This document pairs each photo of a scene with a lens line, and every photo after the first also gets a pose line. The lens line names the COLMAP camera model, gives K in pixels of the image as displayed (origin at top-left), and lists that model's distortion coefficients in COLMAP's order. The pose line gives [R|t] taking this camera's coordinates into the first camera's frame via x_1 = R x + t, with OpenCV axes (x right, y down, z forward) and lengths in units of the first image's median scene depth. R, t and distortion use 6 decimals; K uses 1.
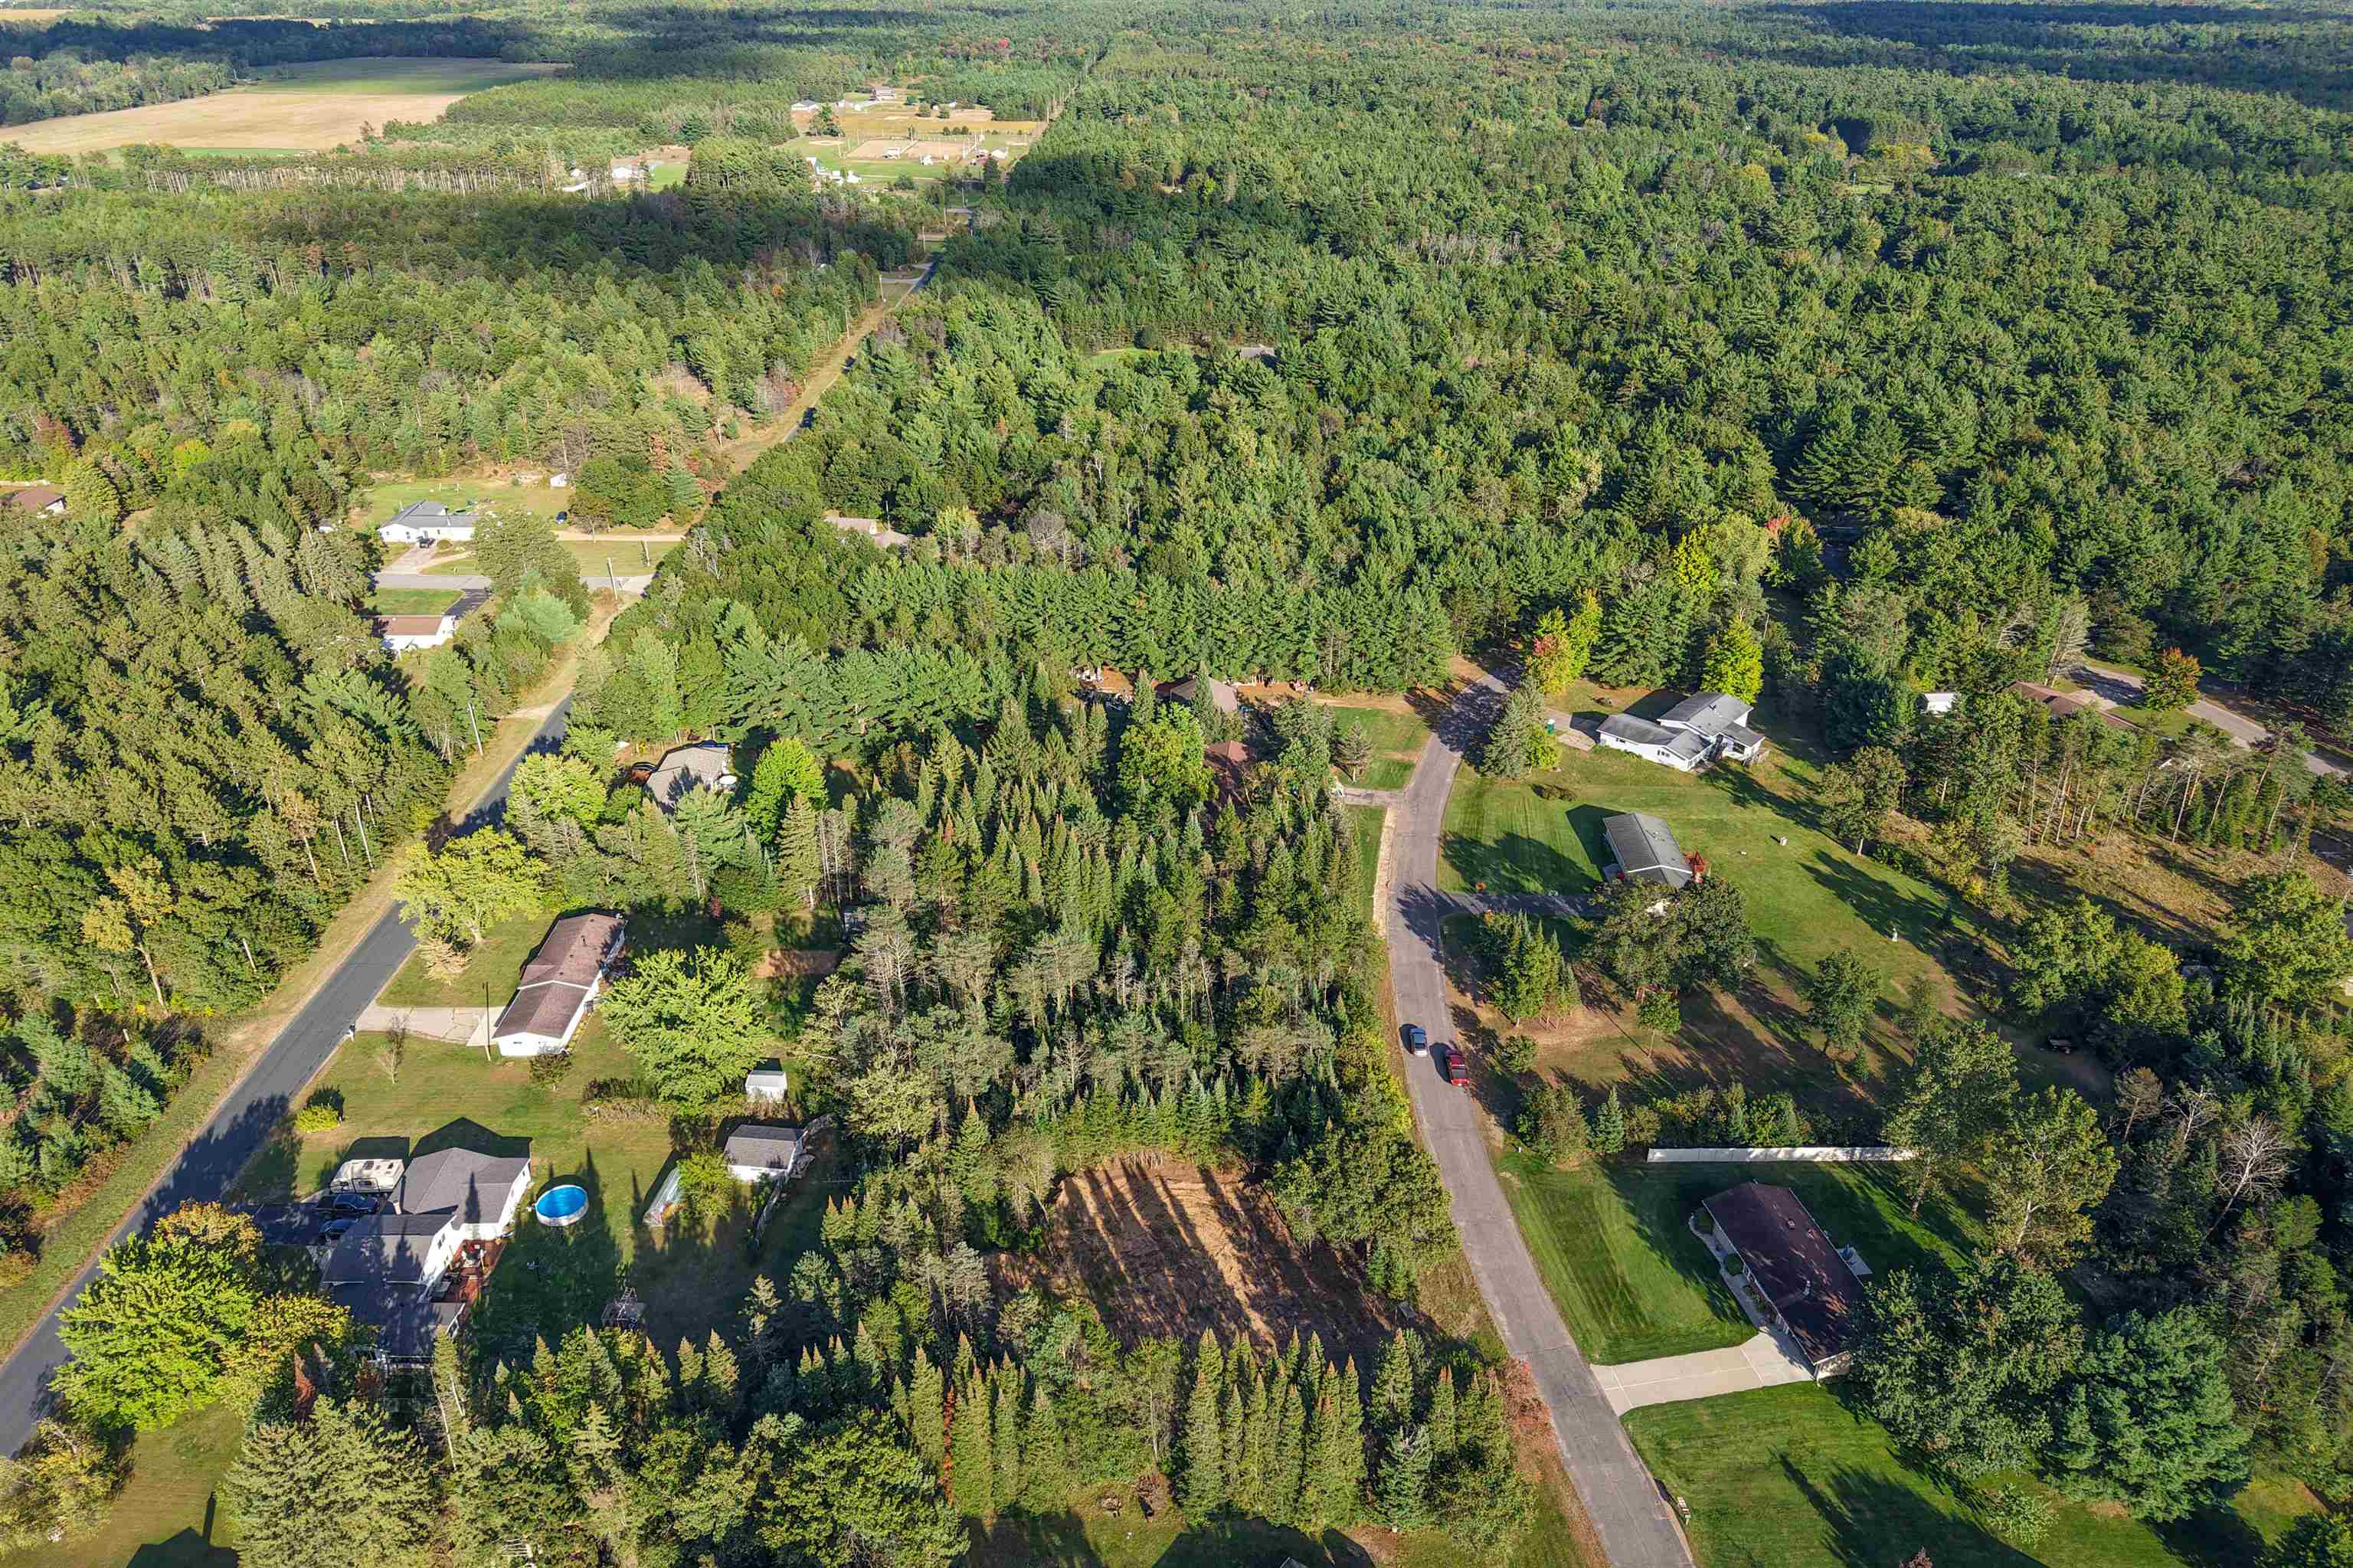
lens RADIAL K [[1579.1, 0, 1164.6], [0, 1579.1, 762.8], [0, 0, 1]] dist [0.031558, -0.026462]
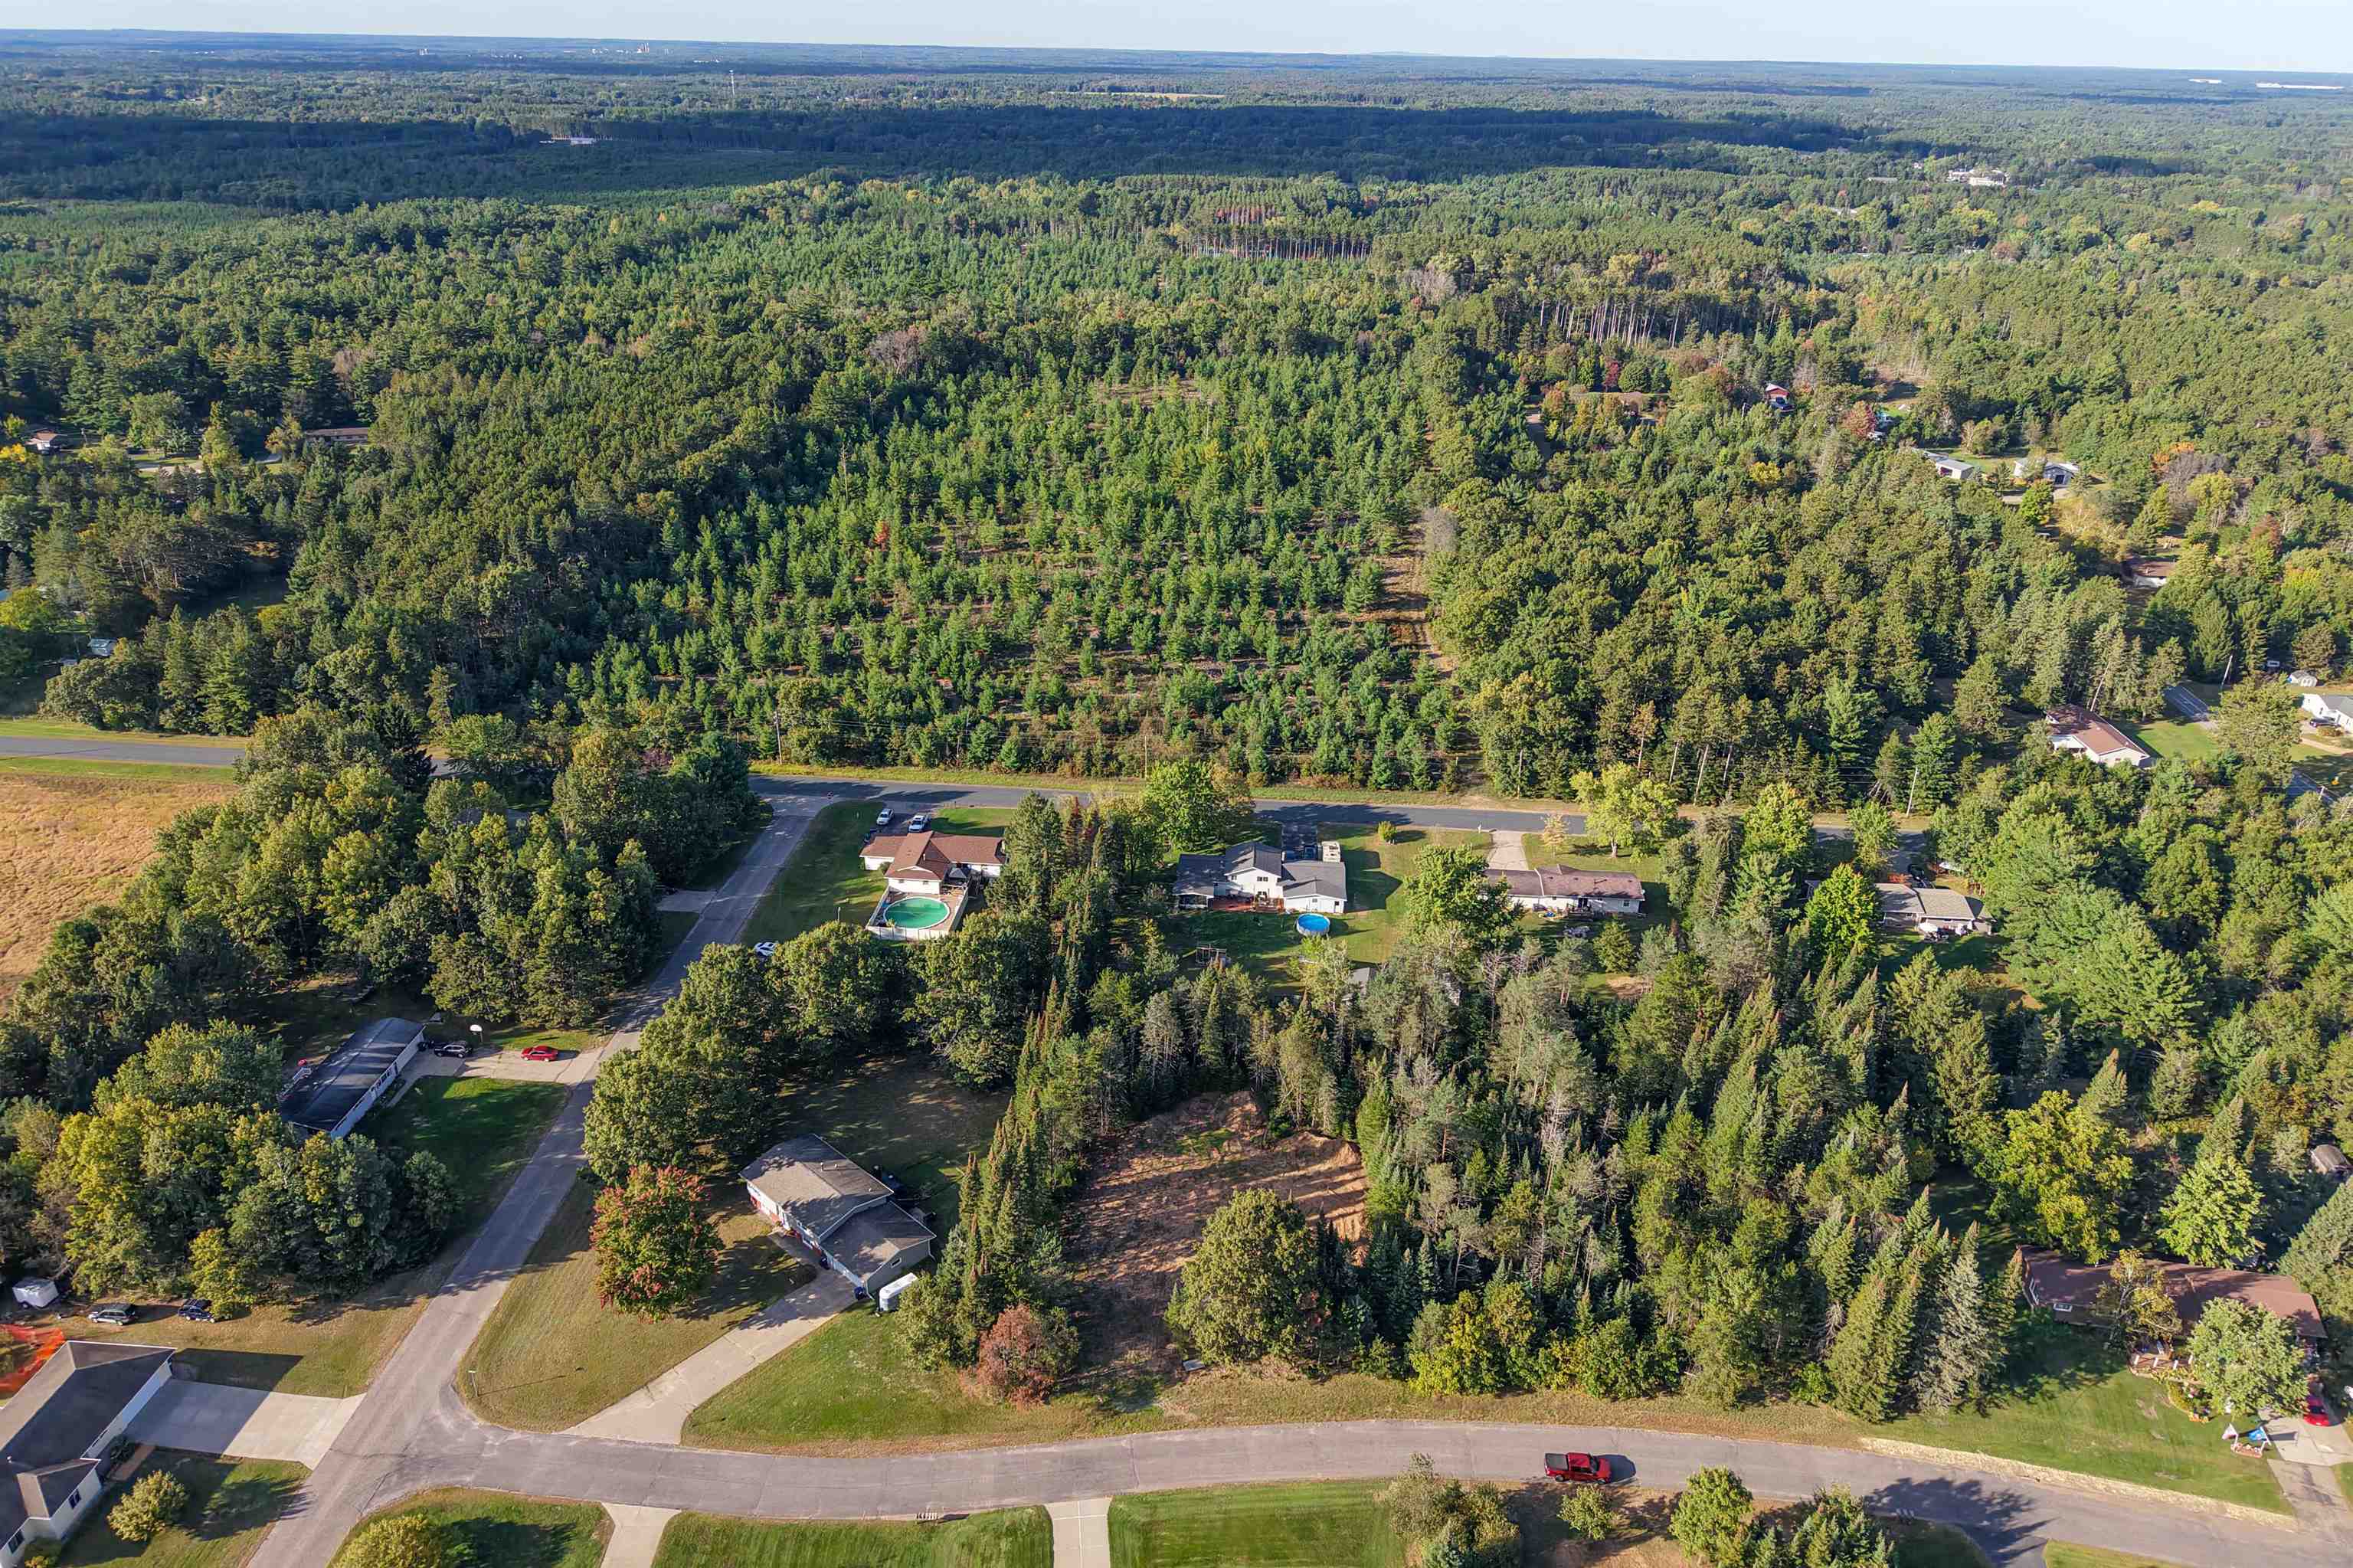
lens RADIAL K [[1579.1, 0, 1192.1], [0, 1579.1, 760.5], [0, 0, 1]] dist [0.031558, -0.026462]
pose [[-0.056497, 0.399896, -0.914818, 0.851717], [-0.484561, 0.790148, 0.375324, -0.315141], [0.872931, 0.464489, 0.149133, 0.613005]]
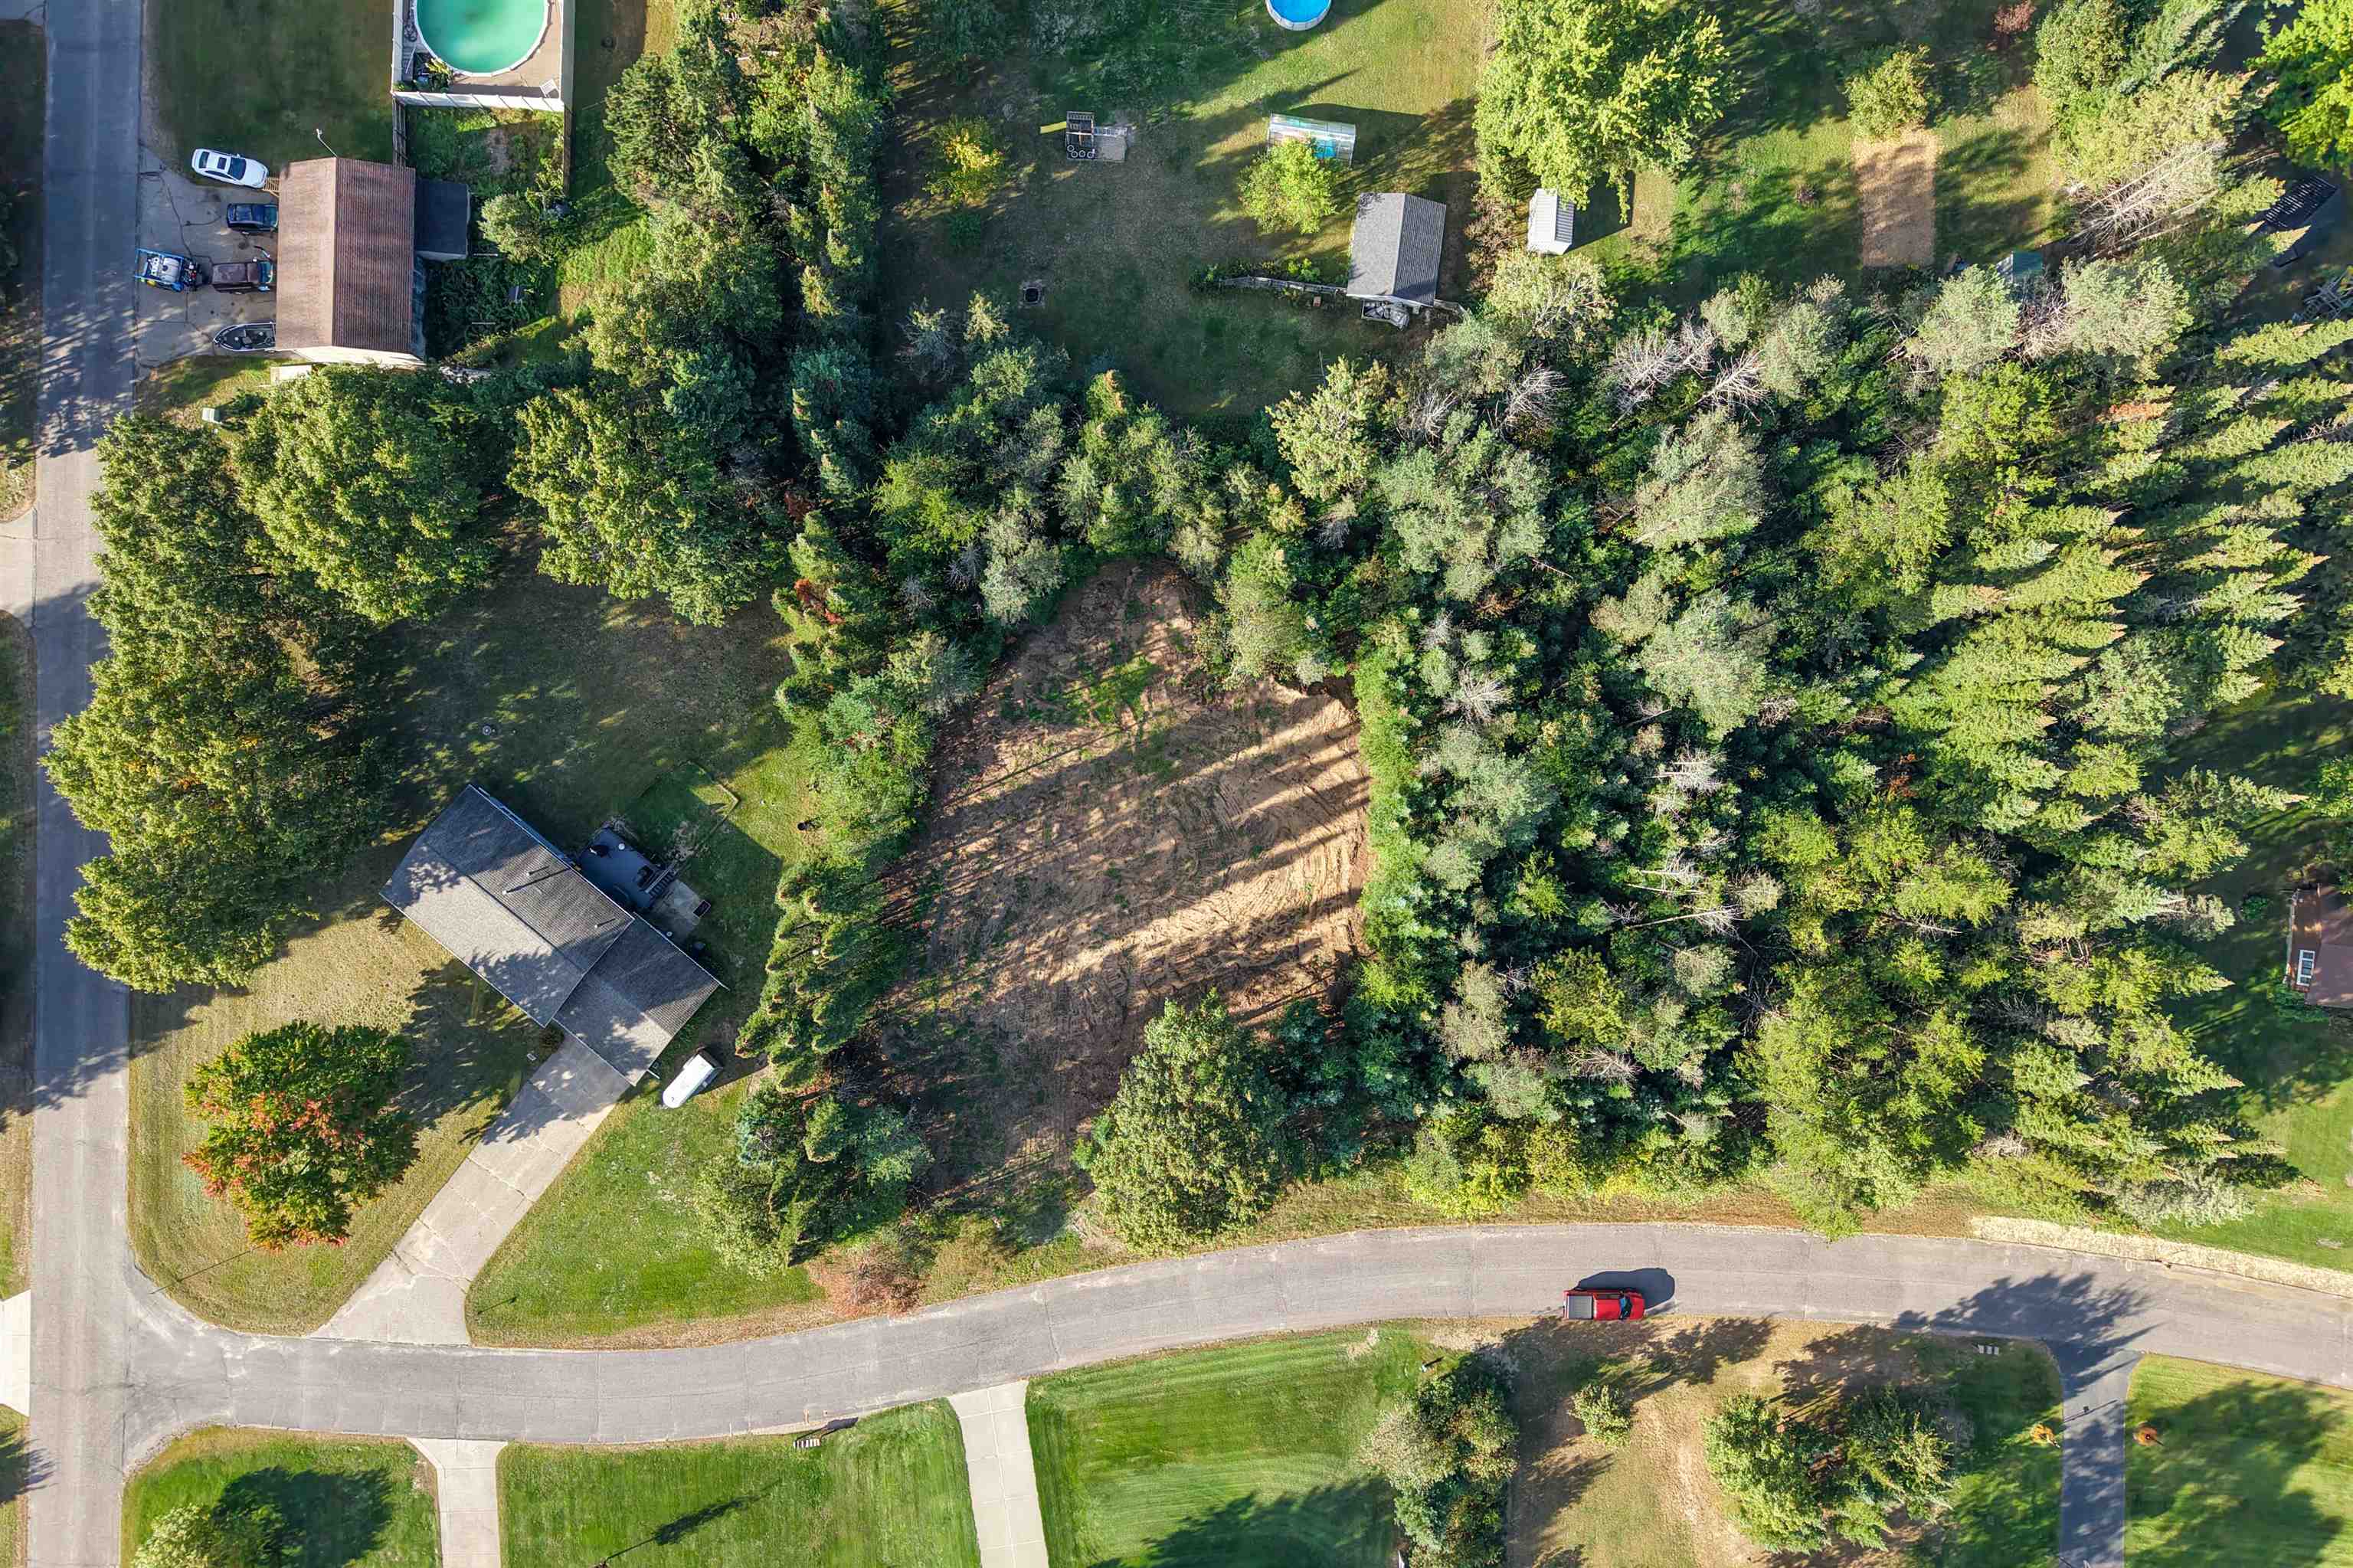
lens RADIAL K [[1579.1, 0, 1177.9], [0, 1579.1, 788.8], [0, 0, 1]] dist [0.031558, -0.026462]
pose [[0.000233, 0.999903, -0.013933, -0.012295], [-0.486680, 0.012285, 0.873494, -0.306735], [0.873580, 0.006577, 0.486635, 0.602671]]
